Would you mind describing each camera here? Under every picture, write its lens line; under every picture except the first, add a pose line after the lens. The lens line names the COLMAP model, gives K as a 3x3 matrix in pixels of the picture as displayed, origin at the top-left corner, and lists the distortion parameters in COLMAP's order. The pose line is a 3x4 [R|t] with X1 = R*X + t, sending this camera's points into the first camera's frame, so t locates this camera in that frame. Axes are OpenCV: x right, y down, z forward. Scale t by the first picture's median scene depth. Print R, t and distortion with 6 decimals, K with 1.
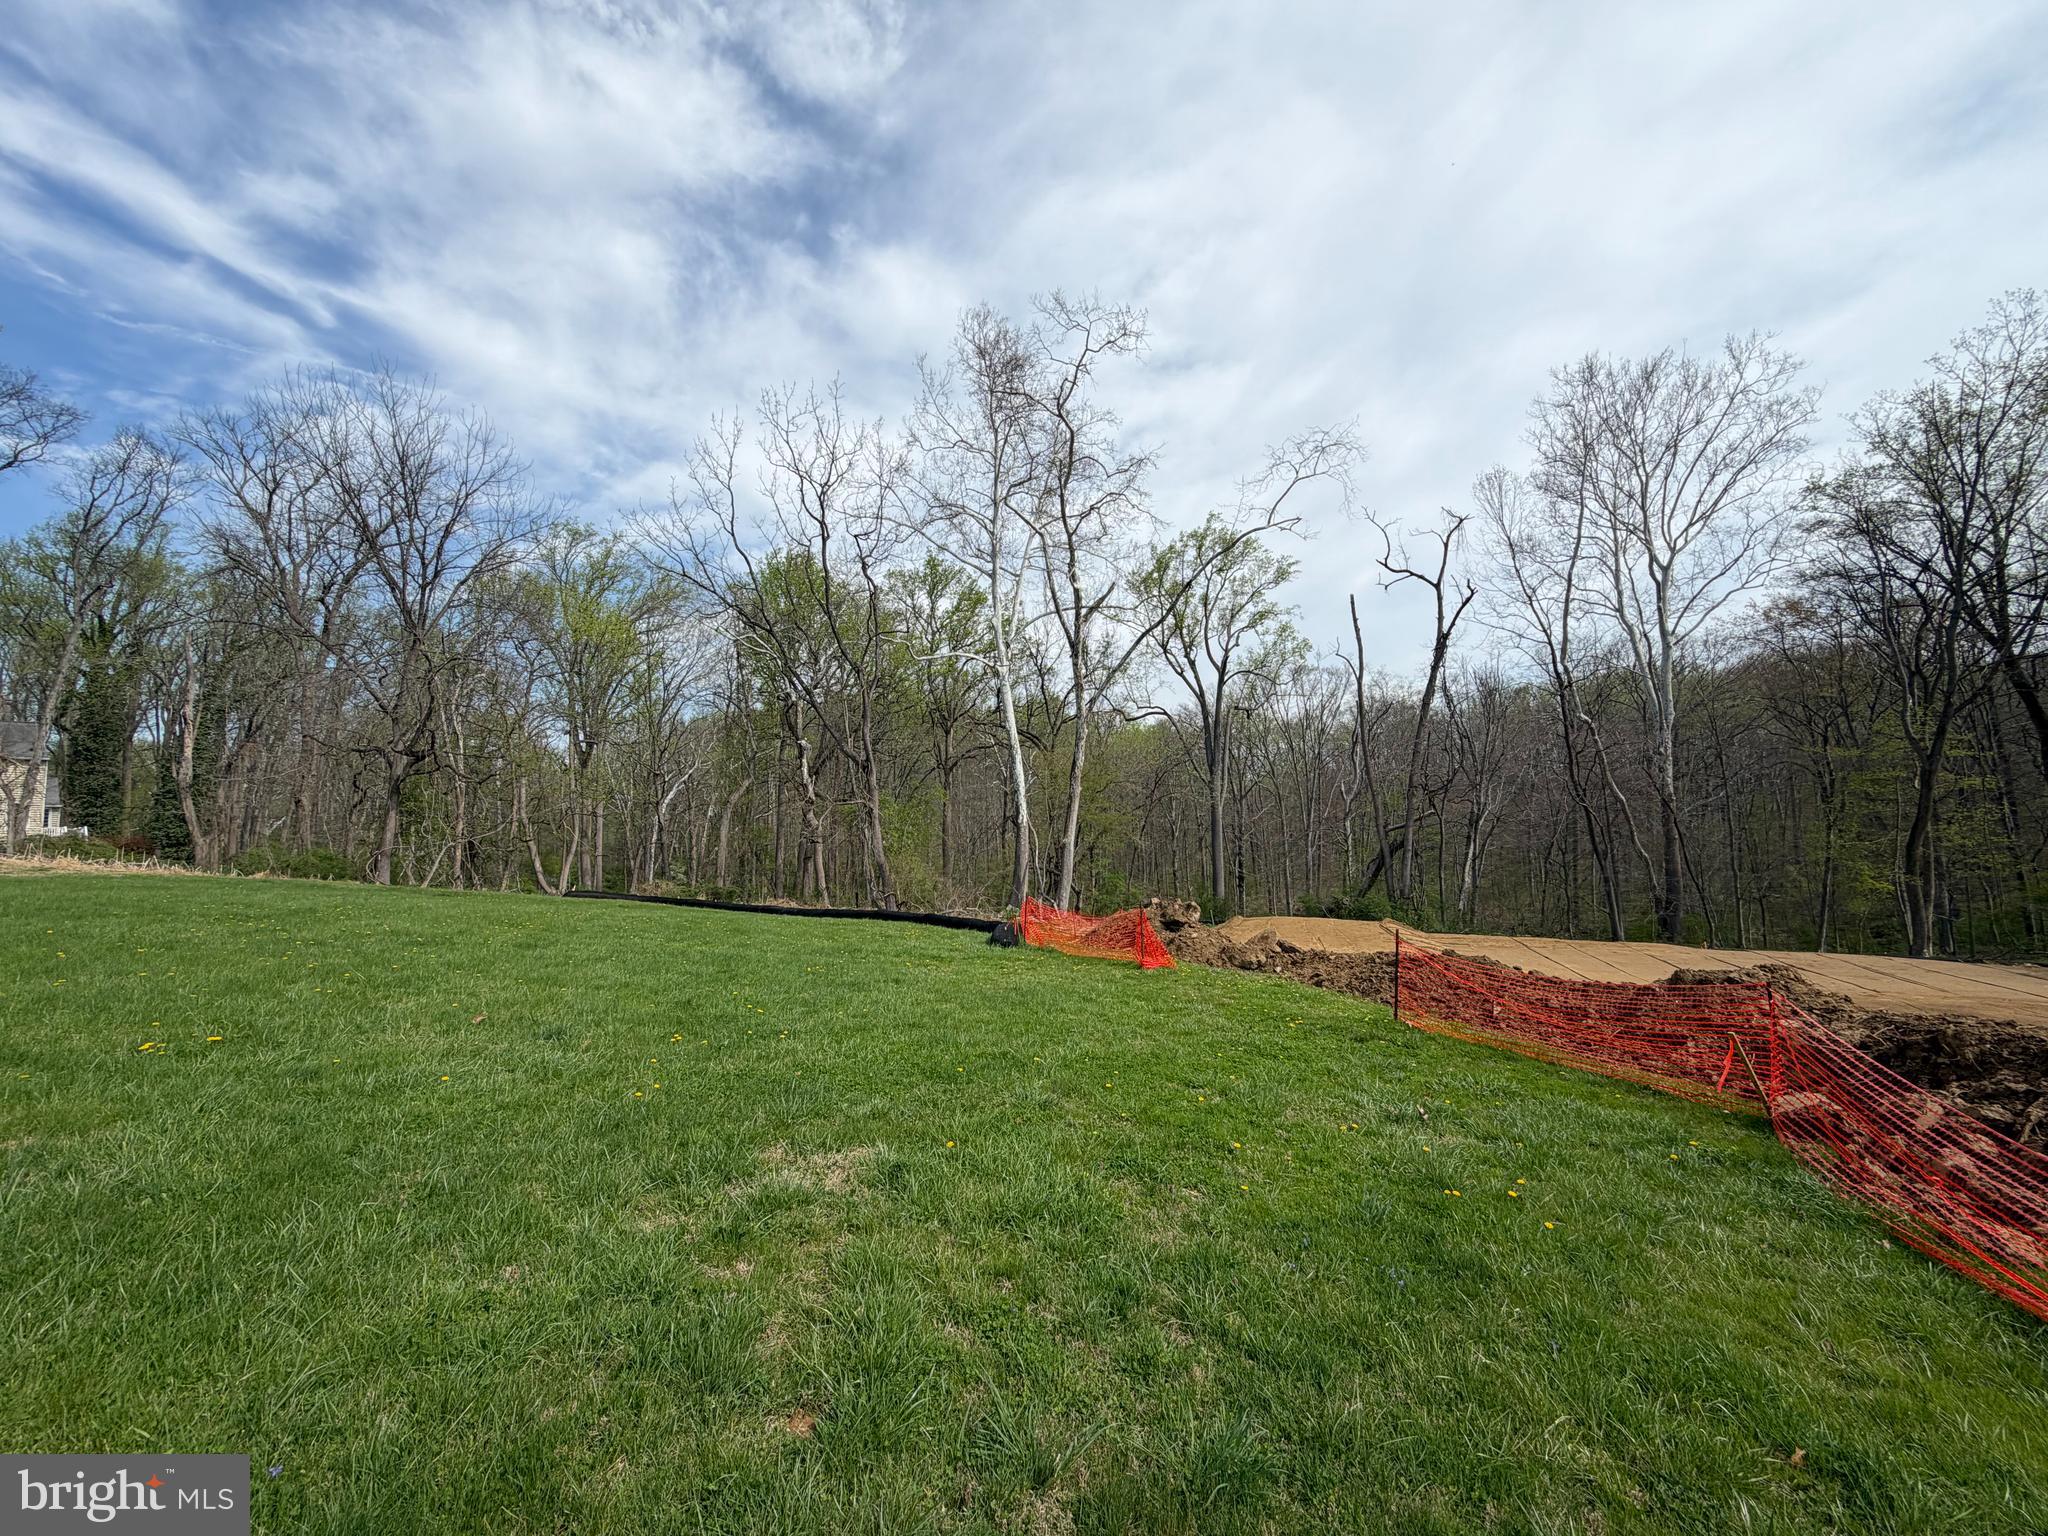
lens RADIAL K [[811.5, 0, 1019.7], [0, 811.5, 770.8], [0, 0, 1]] dist [-0.002533, 0.000564]
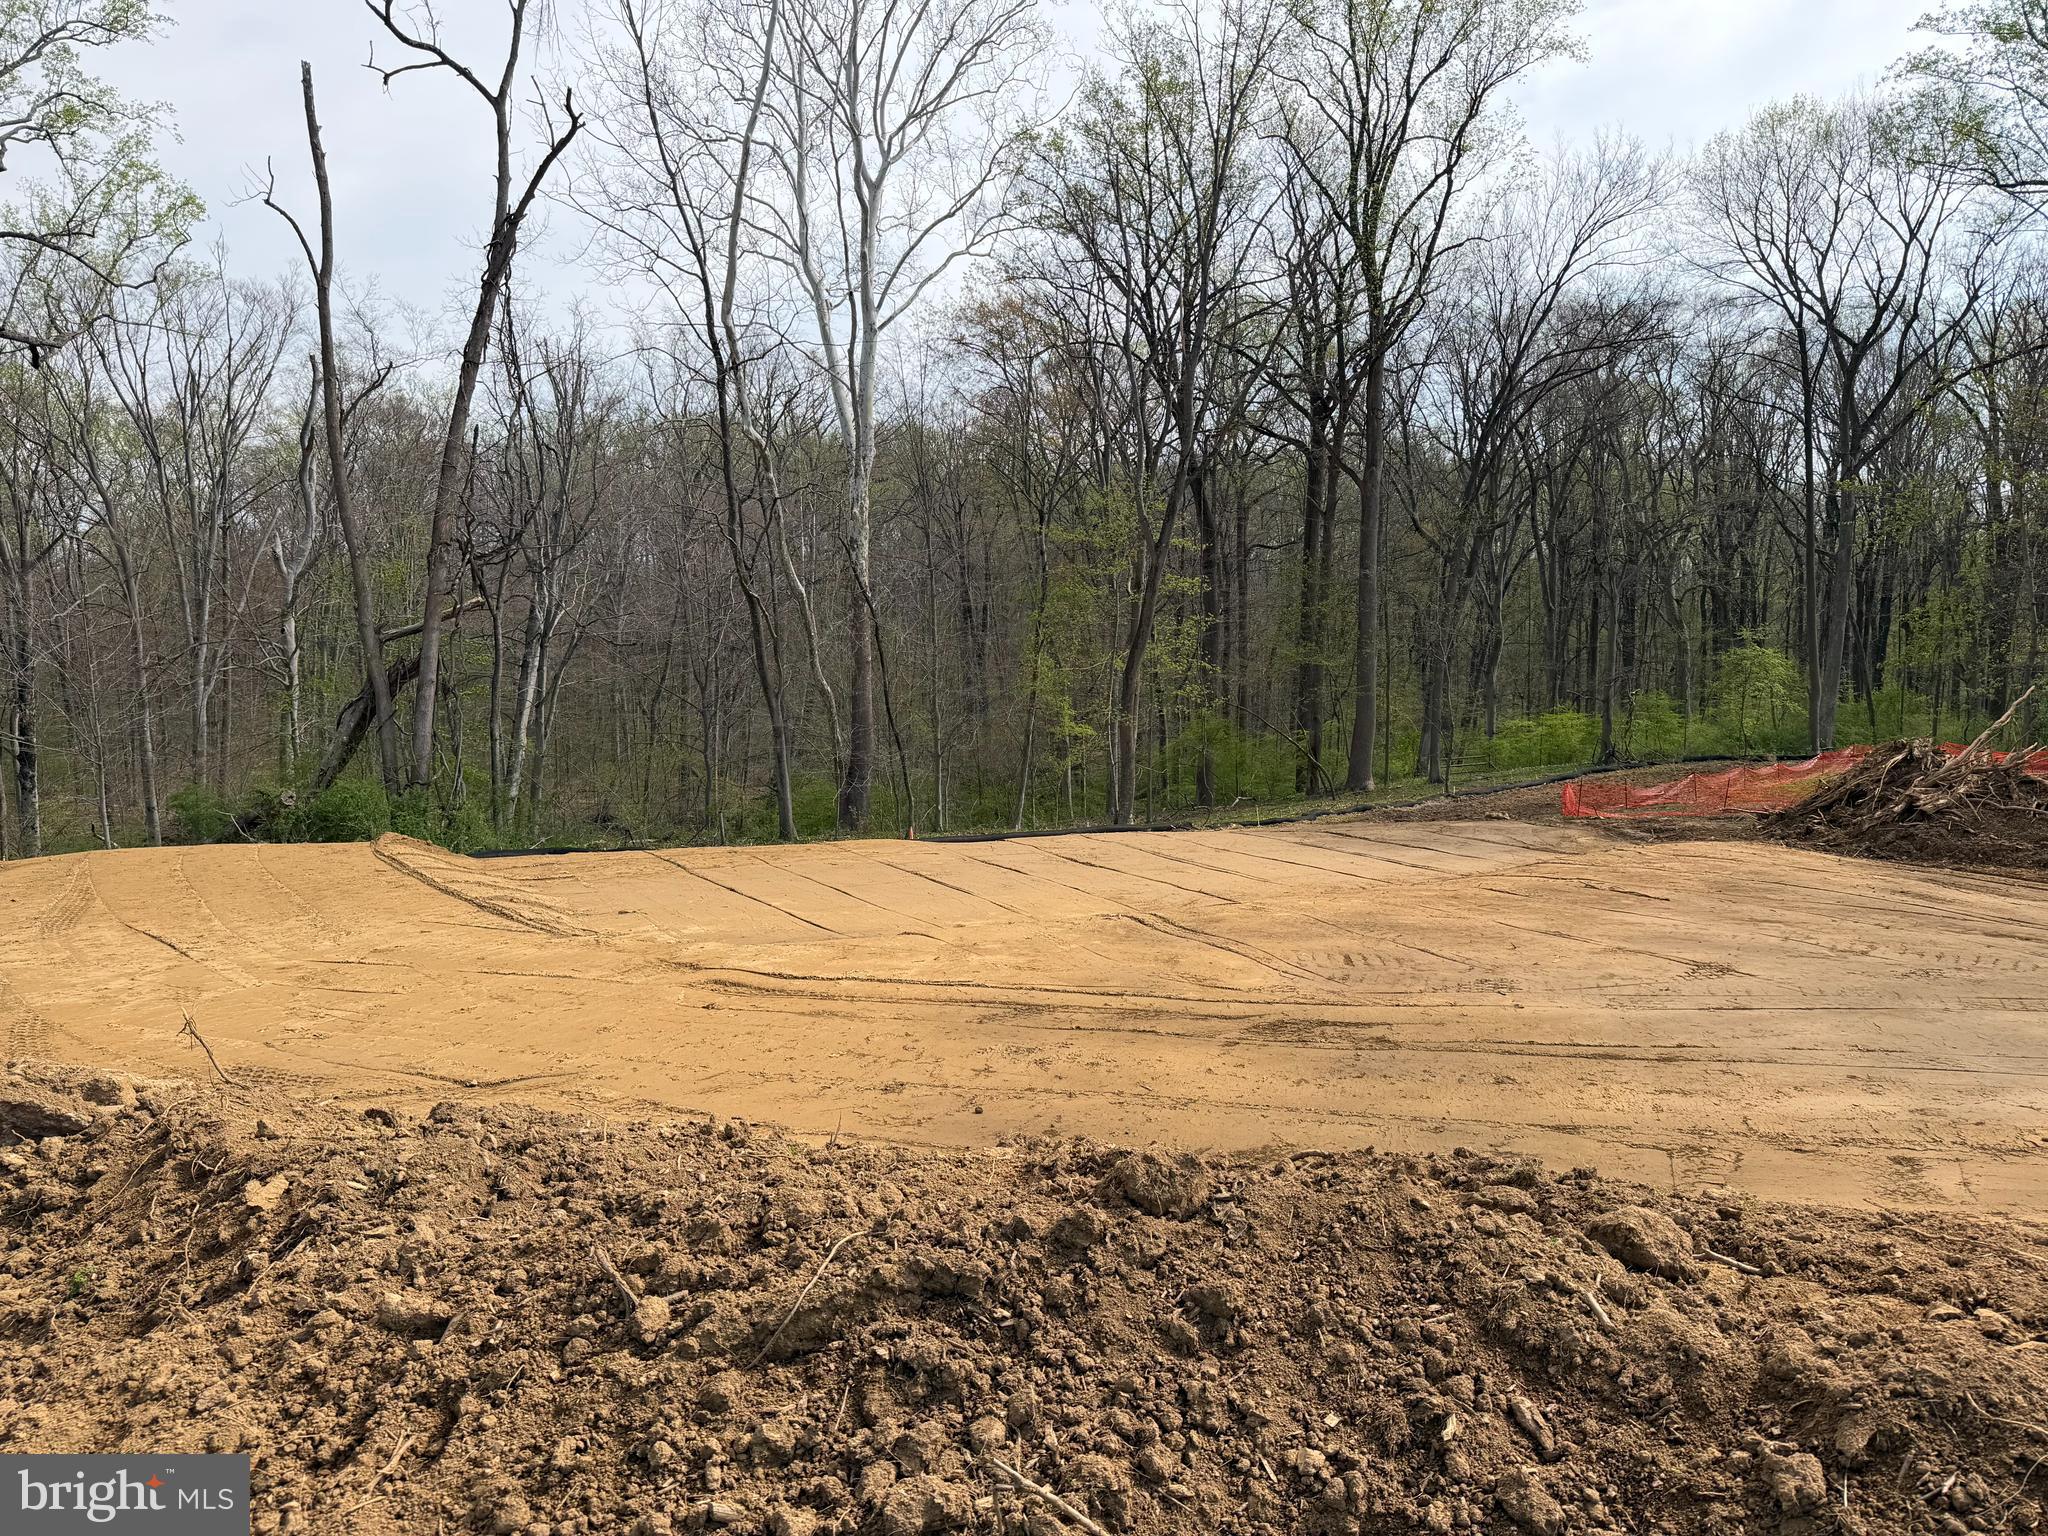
lens RADIAL K [[1434.6, 0, 1020.9], [0, 1434.6, 773.2], [0, 0, 1]] dist [0.003417, -0.004690]
pose [[0.654540, -0.046988, 0.754566, 0.080211], [-0.063244, 0.991165, 0.116582, 0.032947], [-0.753378, -0.124029, 0.645785, 0.210322]]
